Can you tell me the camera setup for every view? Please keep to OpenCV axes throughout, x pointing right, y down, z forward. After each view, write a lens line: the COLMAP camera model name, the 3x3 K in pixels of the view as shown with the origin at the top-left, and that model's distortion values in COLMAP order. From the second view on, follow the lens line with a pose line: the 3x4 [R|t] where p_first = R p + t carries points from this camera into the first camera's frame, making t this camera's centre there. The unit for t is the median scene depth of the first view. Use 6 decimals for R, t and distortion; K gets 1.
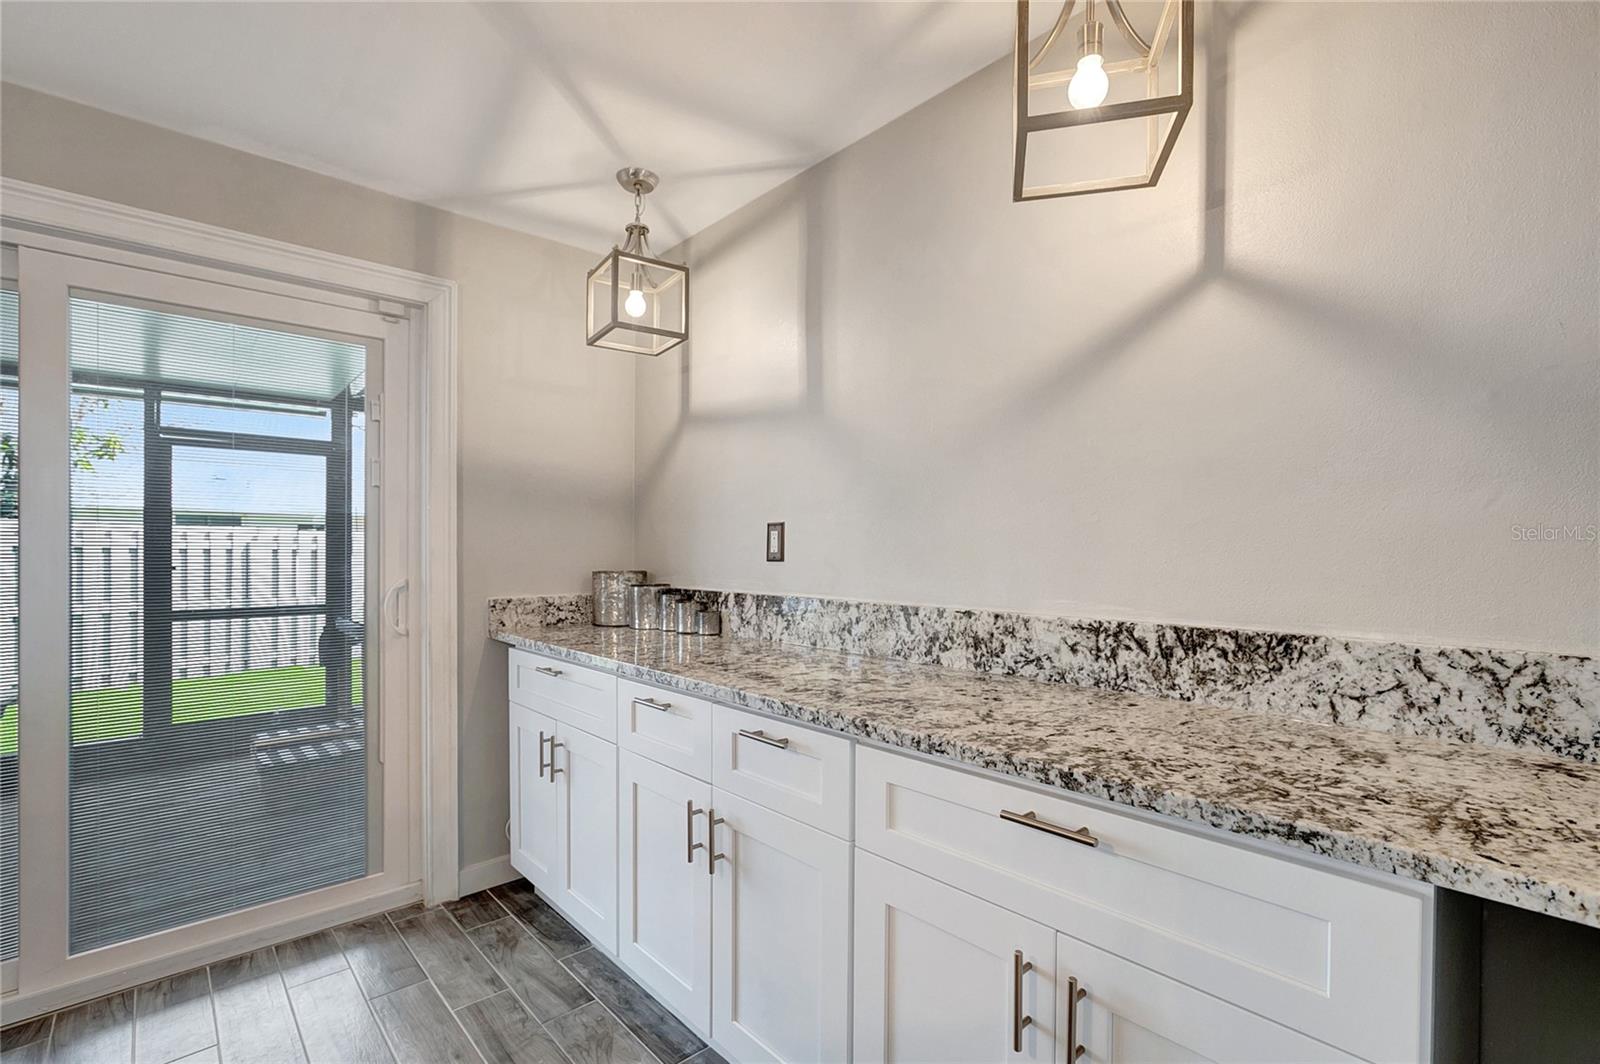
lens RADIAL K [[717.9, 0, 805.1], [0, 717.9, 564.0], [0, 0, 1]] dist [-0.028853, 0.000107]
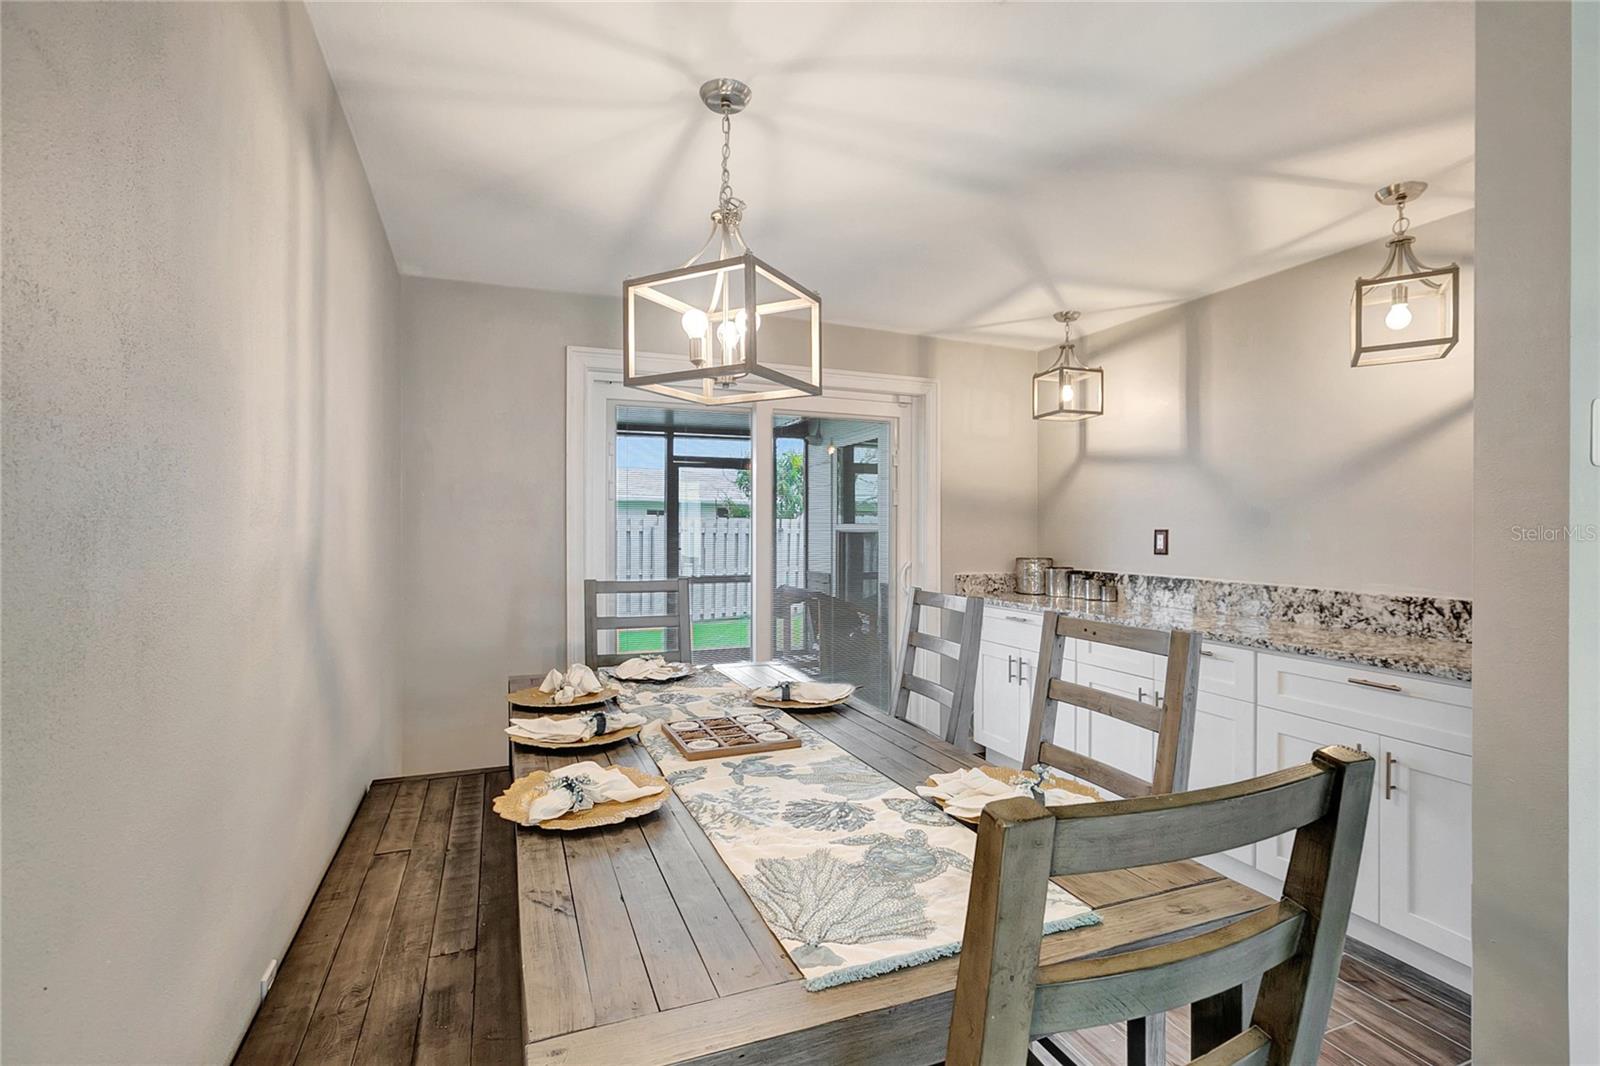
lens RADIAL K [[727.2, 0, 793.3], [0, 727.2, 526.6], [0, 0, 1]] dist [-0.014885, 0.000226]
pose [[0.938906, 0.003245, -0.344159, -0.310981], [-0.010781, 0.999742, -0.019987, -0.030221], [0.344005, 0.022476, 0.938699, -0.918388]]
